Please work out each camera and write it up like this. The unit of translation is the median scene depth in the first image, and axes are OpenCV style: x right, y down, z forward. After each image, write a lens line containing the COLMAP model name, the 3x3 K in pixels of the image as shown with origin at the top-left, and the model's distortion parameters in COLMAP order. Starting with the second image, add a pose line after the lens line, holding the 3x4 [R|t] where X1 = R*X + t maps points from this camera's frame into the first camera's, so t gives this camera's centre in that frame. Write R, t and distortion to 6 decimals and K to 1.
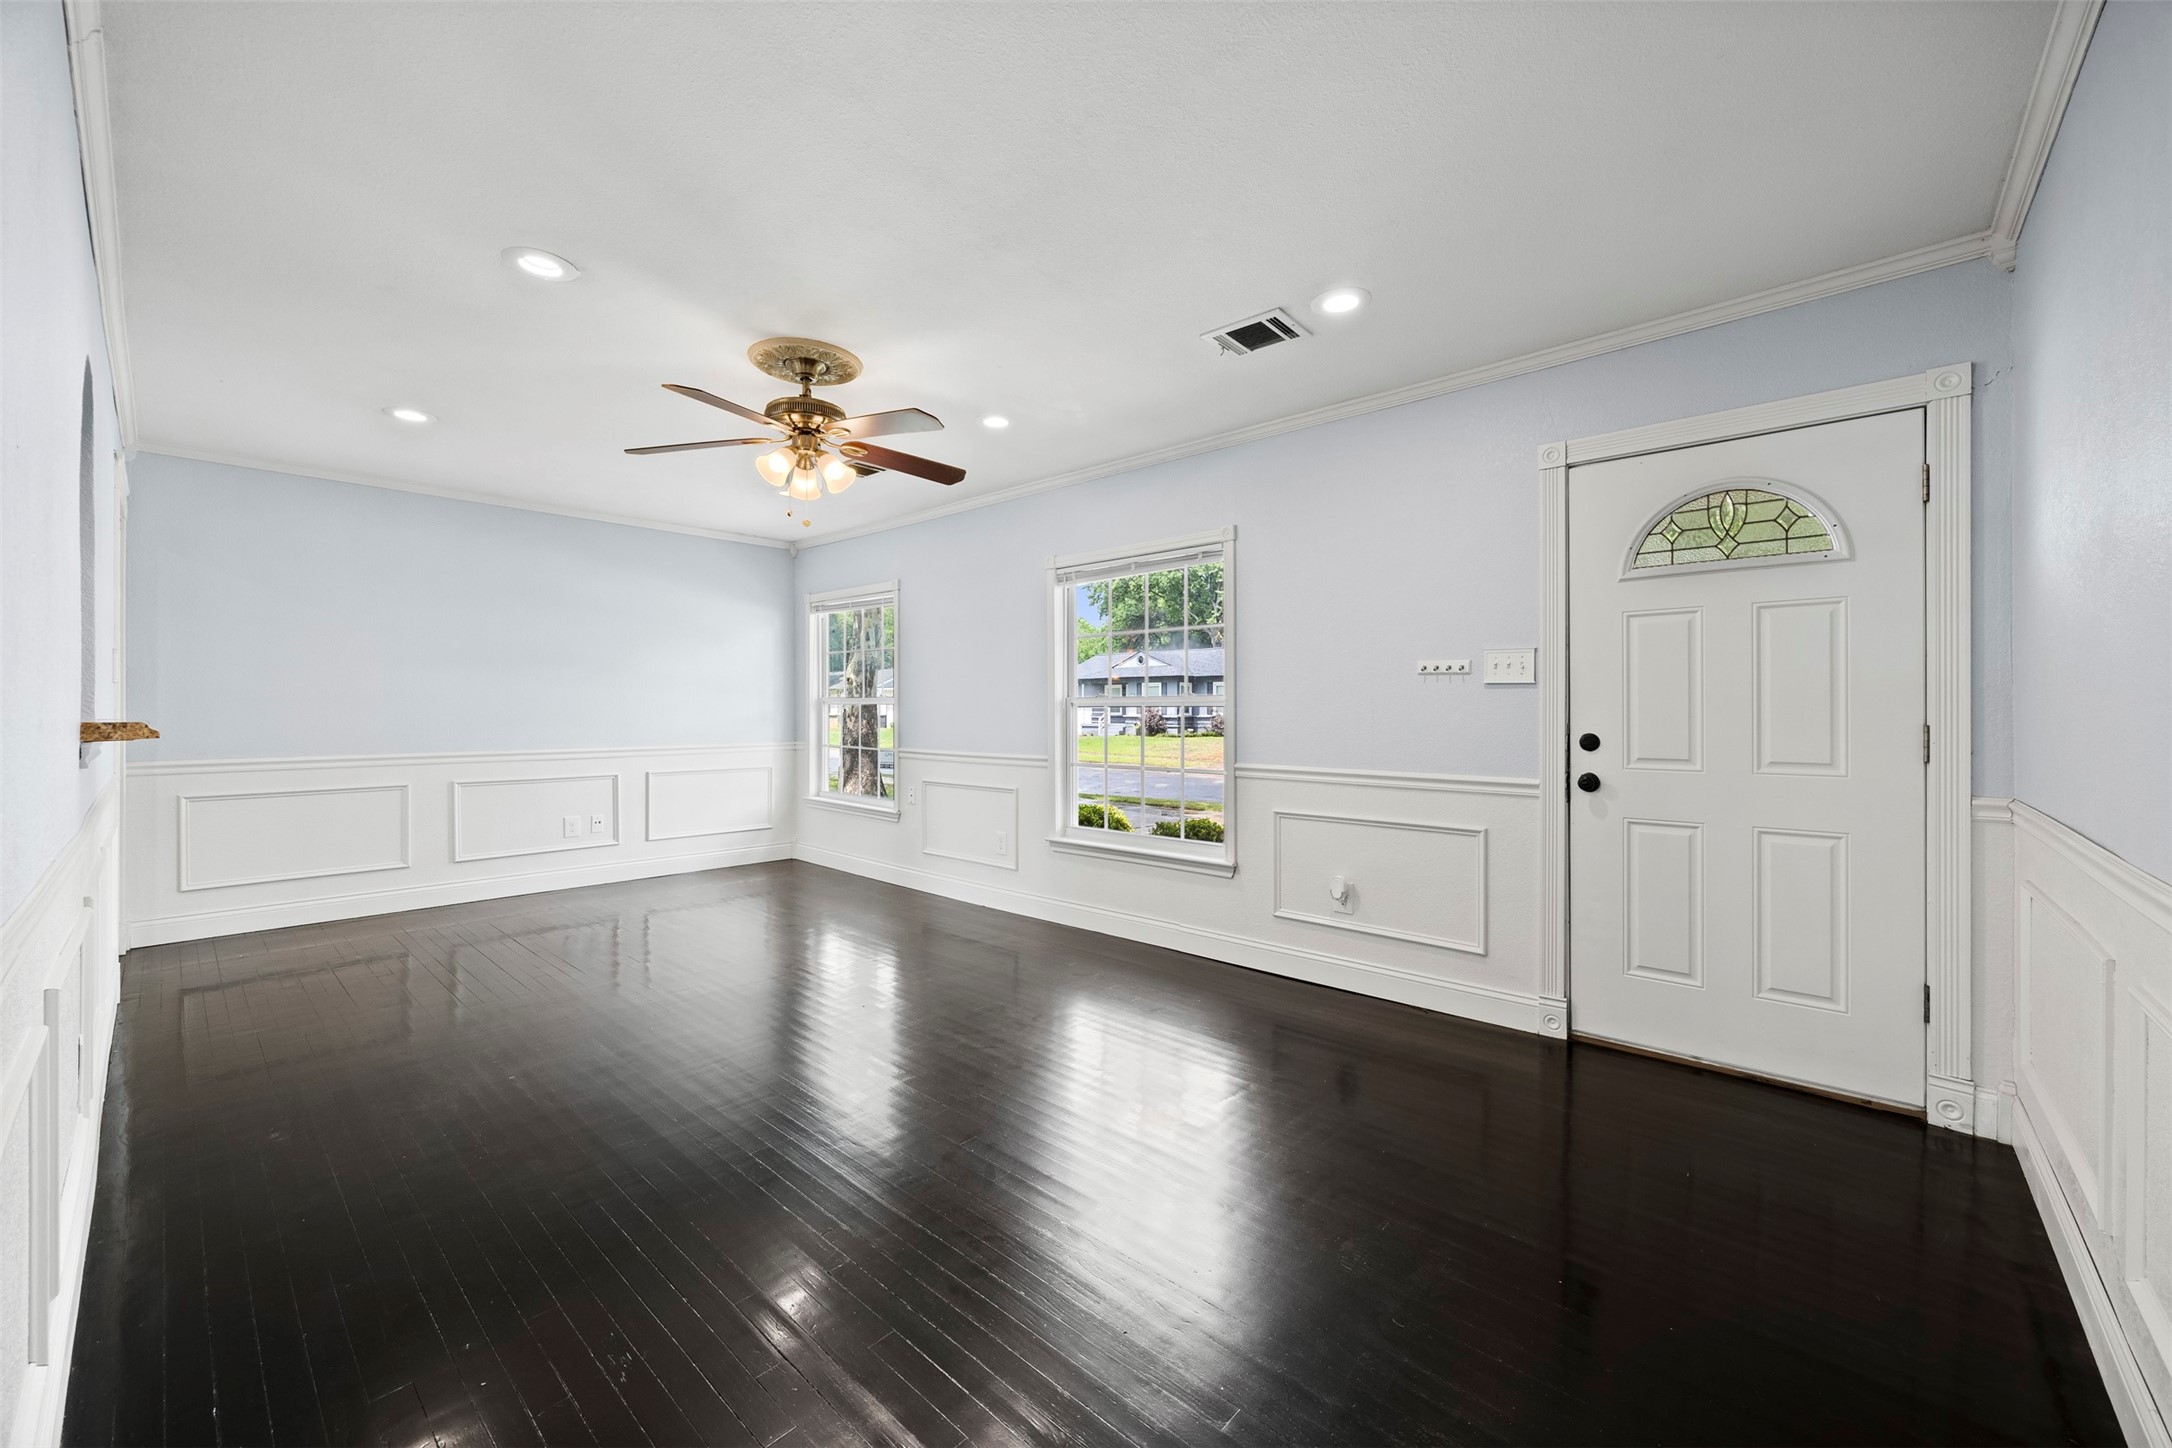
lens RADIAL K [[846.9, 0, 1076.1], [0, 846.9, 713.7], [0, 0, 1]] dist [-0.002568, -0.000144]
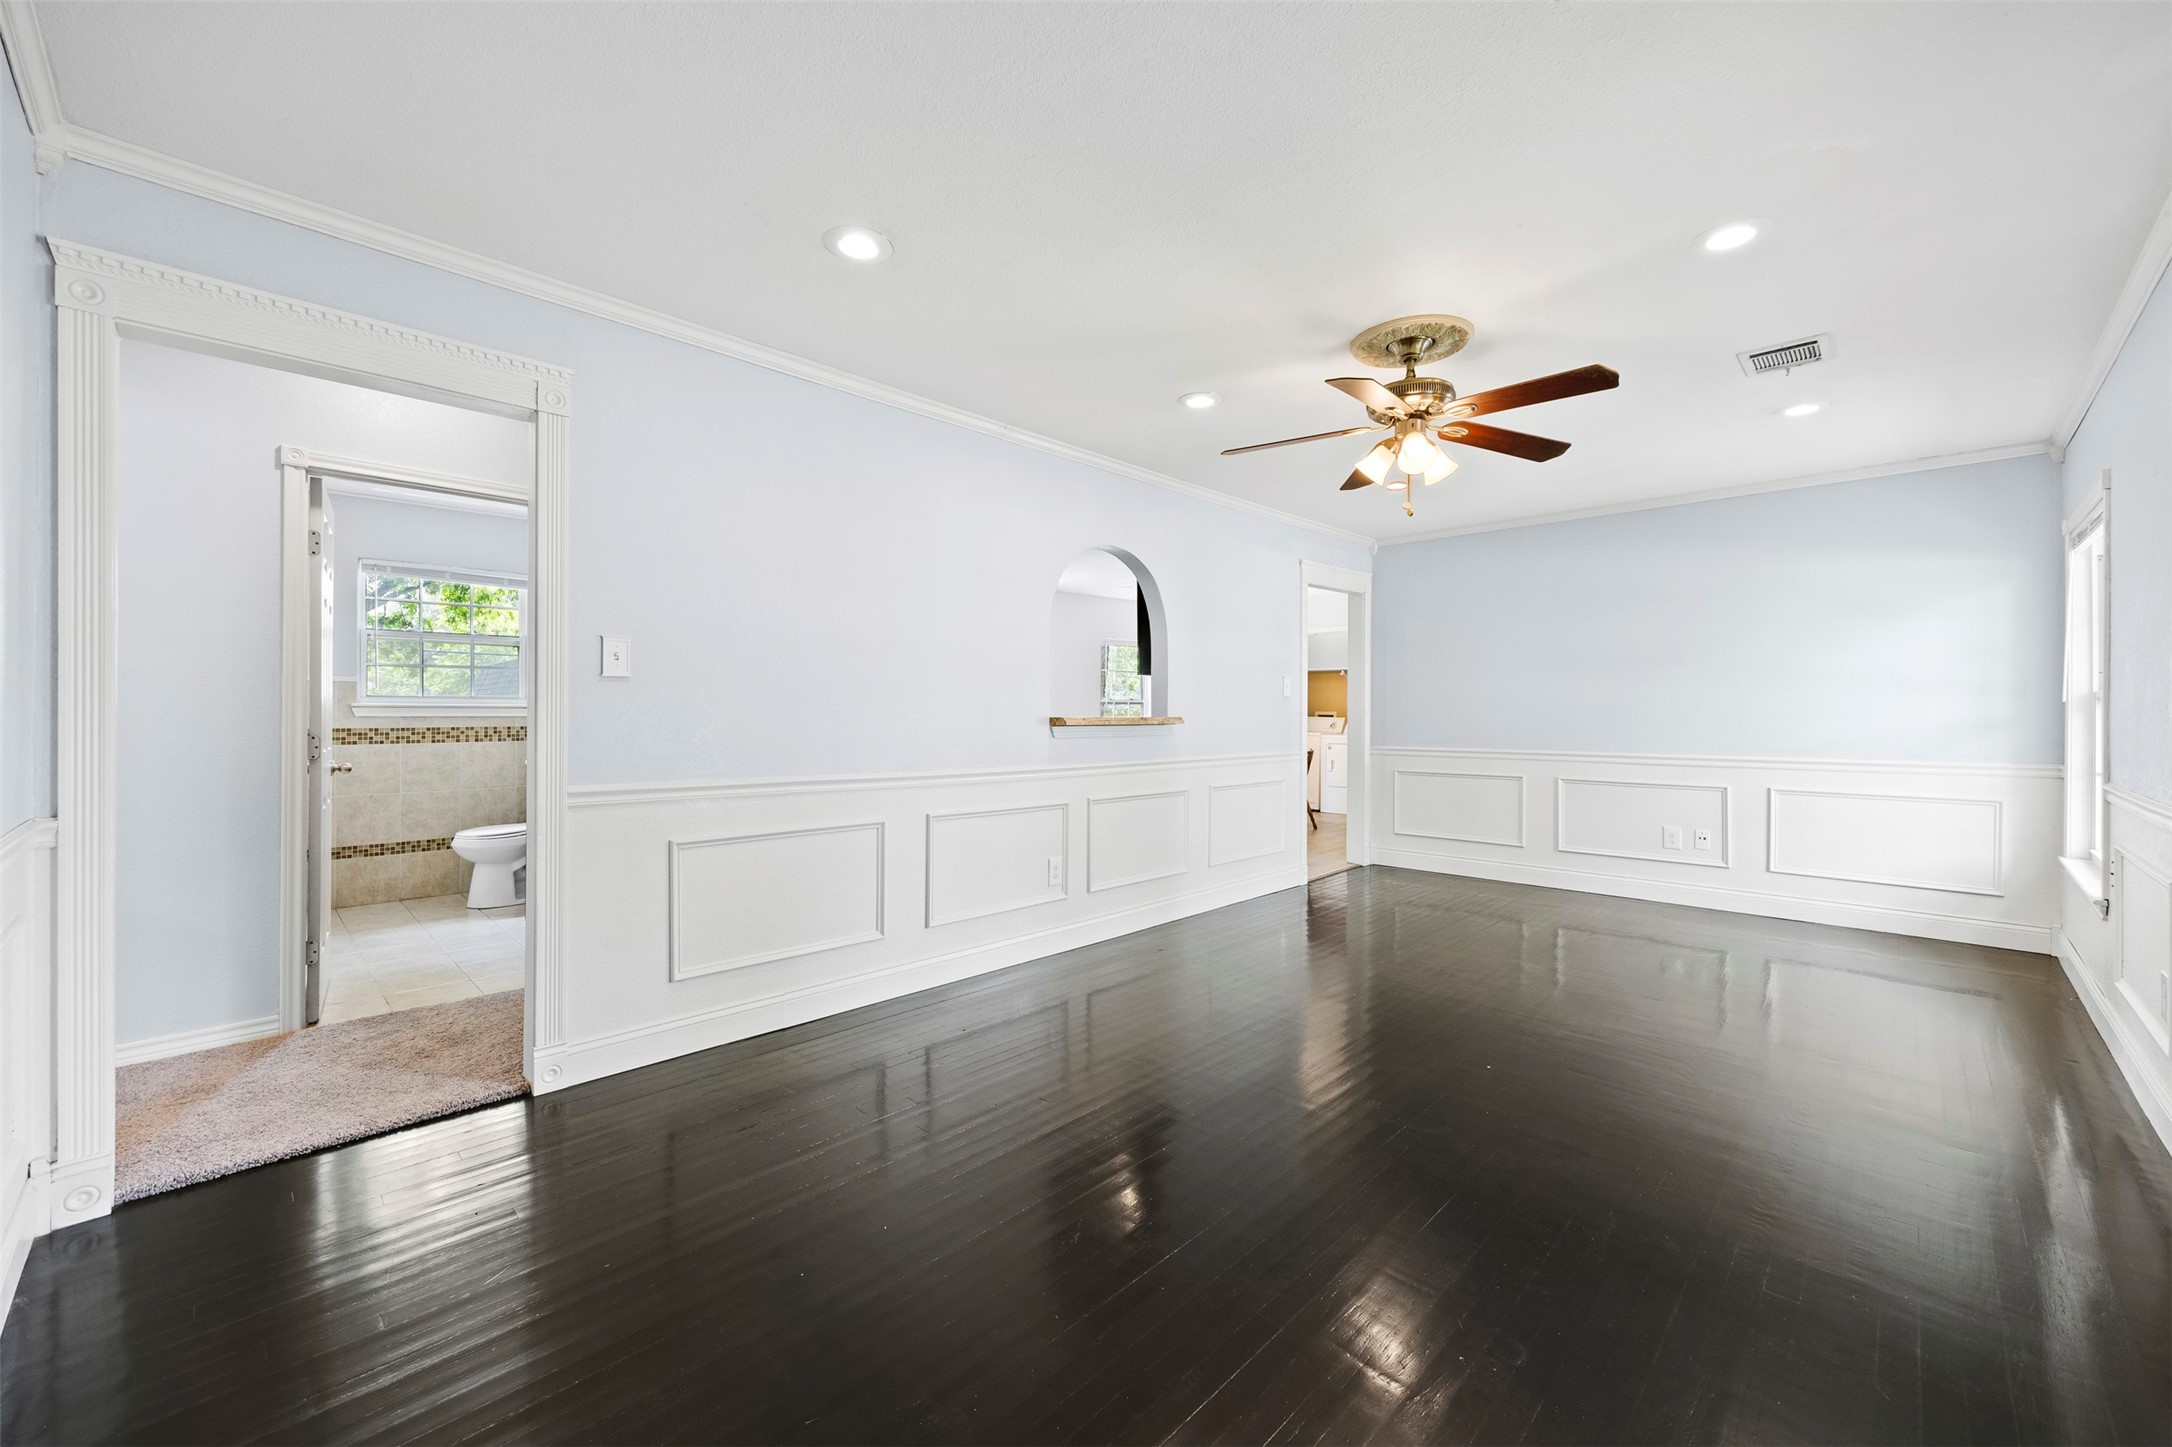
lens RADIAL K [[846.9, 0, 1076.1], [0, 846.9, 713.2], [0, 0, 1]] dist [-0.002568, -0.000144]
pose [[-0.034040, -0.000586, -0.999420, 0.403832], [-0.004620, 0.999989, -0.000429, -0.000387], [0.999410, 0.004602, -0.034042, 0.421957]]
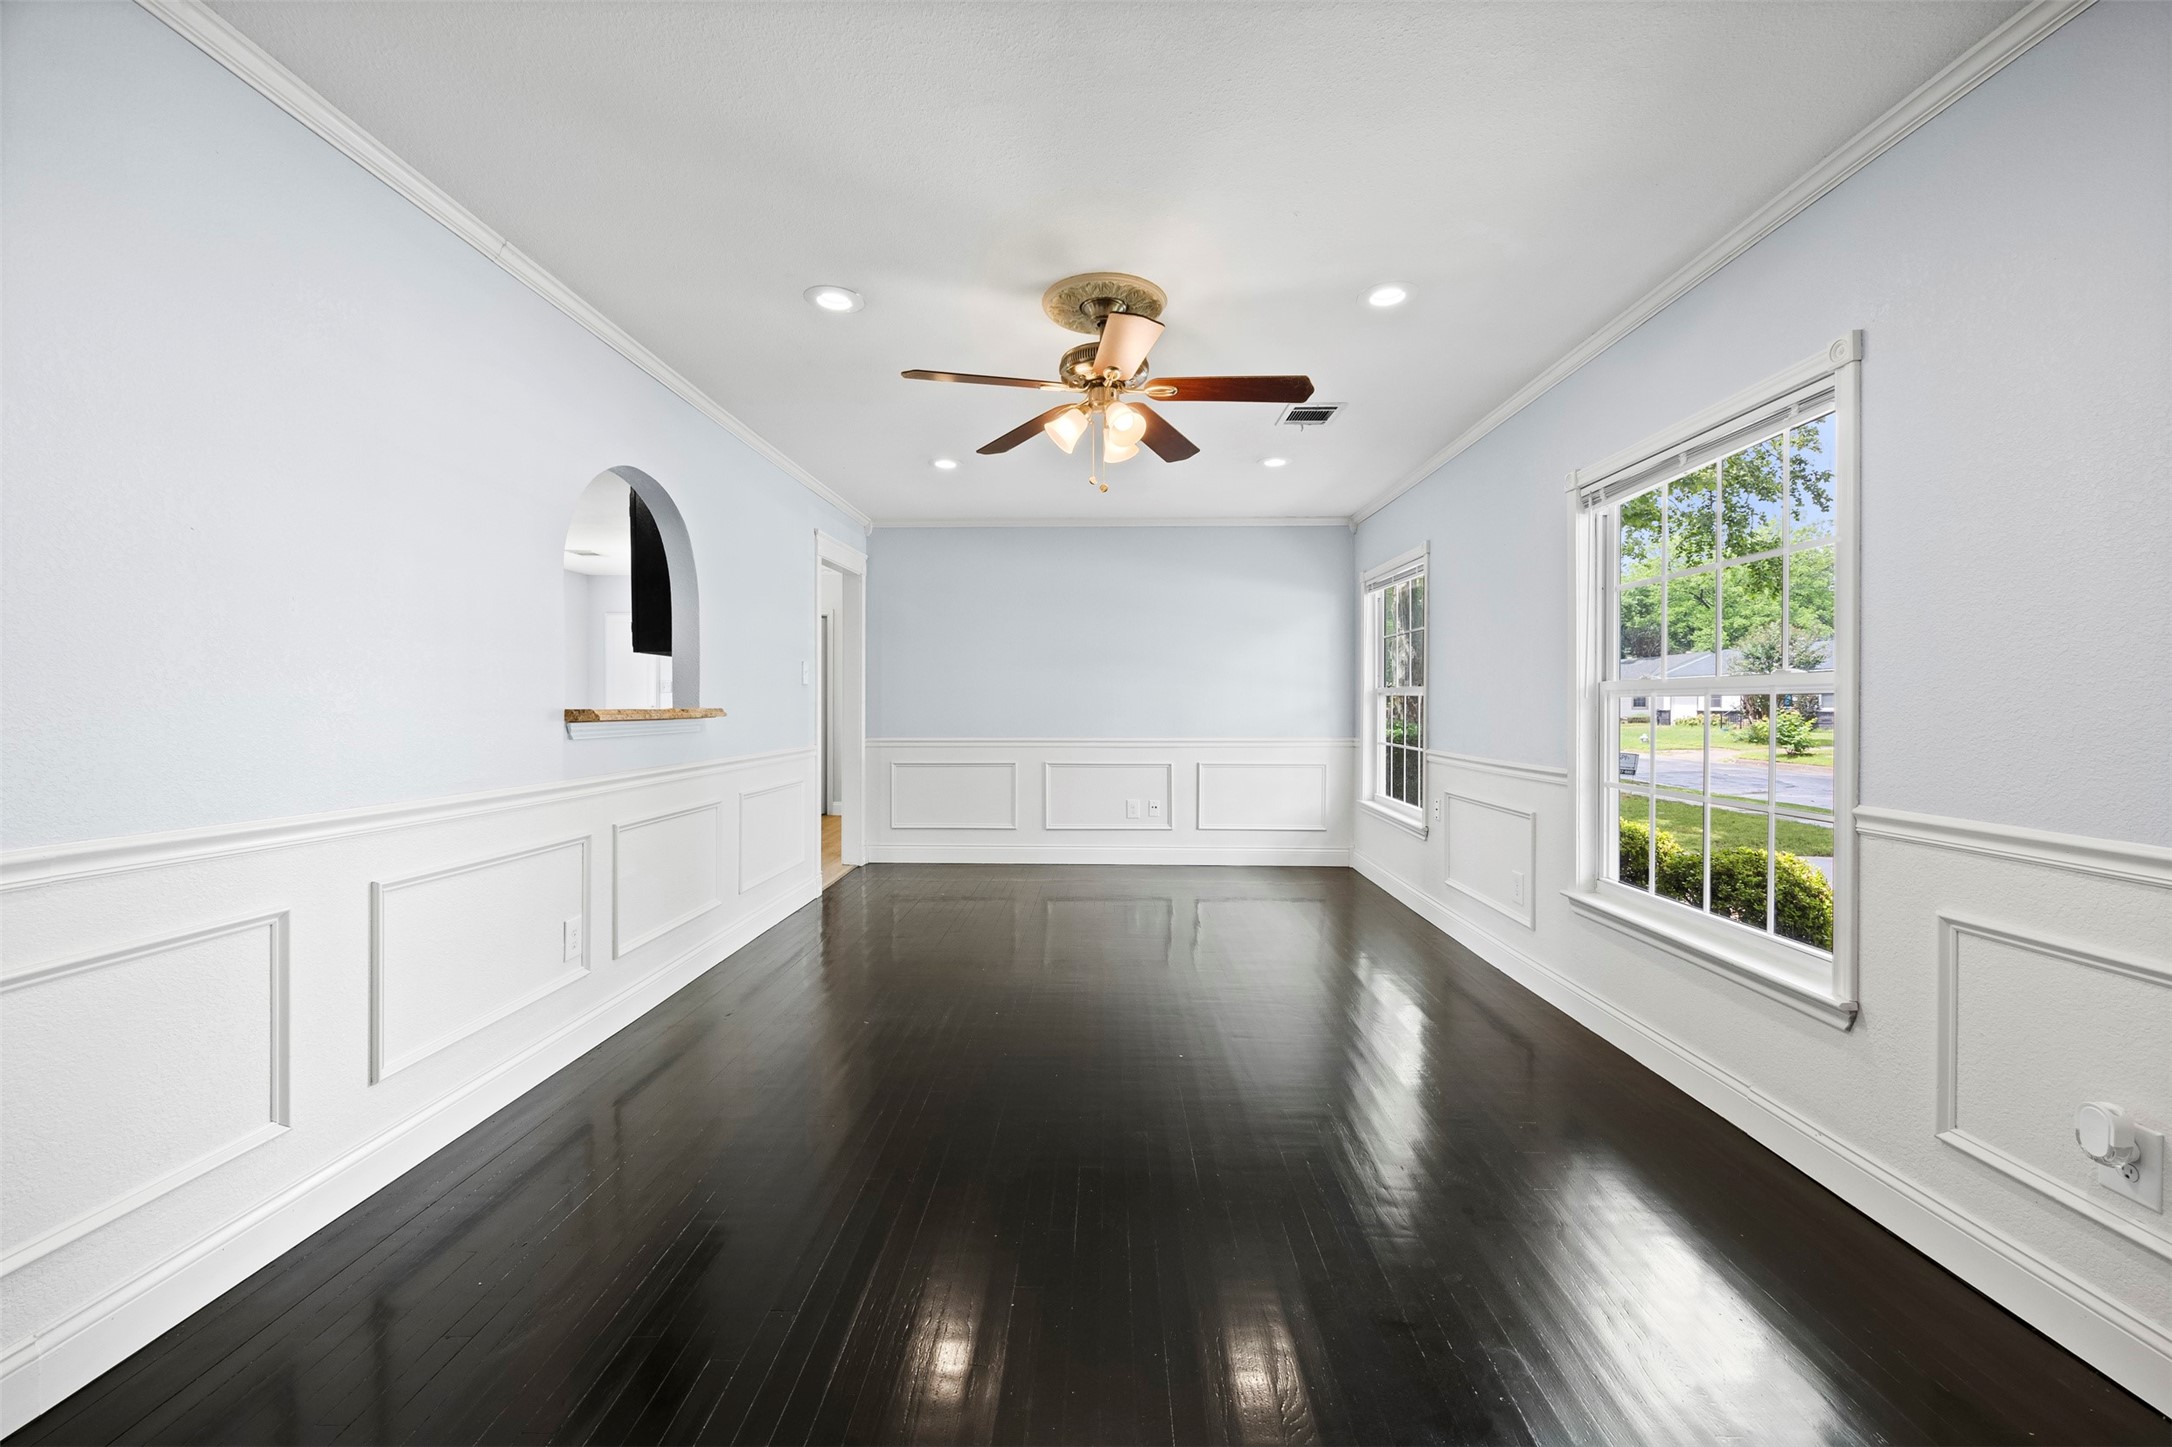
lens RADIAL K [[844.0, 0, 1081.7], [0, 844.0, 712.6], [0, 0, 1]] dist [-0.000970, 0.000354]
pose [[0.656947, 0.007236, -0.753902, 0.209379], [-0.002713, 0.999970, 0.007233, 0.000787], [0.753932, -0.002706, 0.656947, 0.258747]]
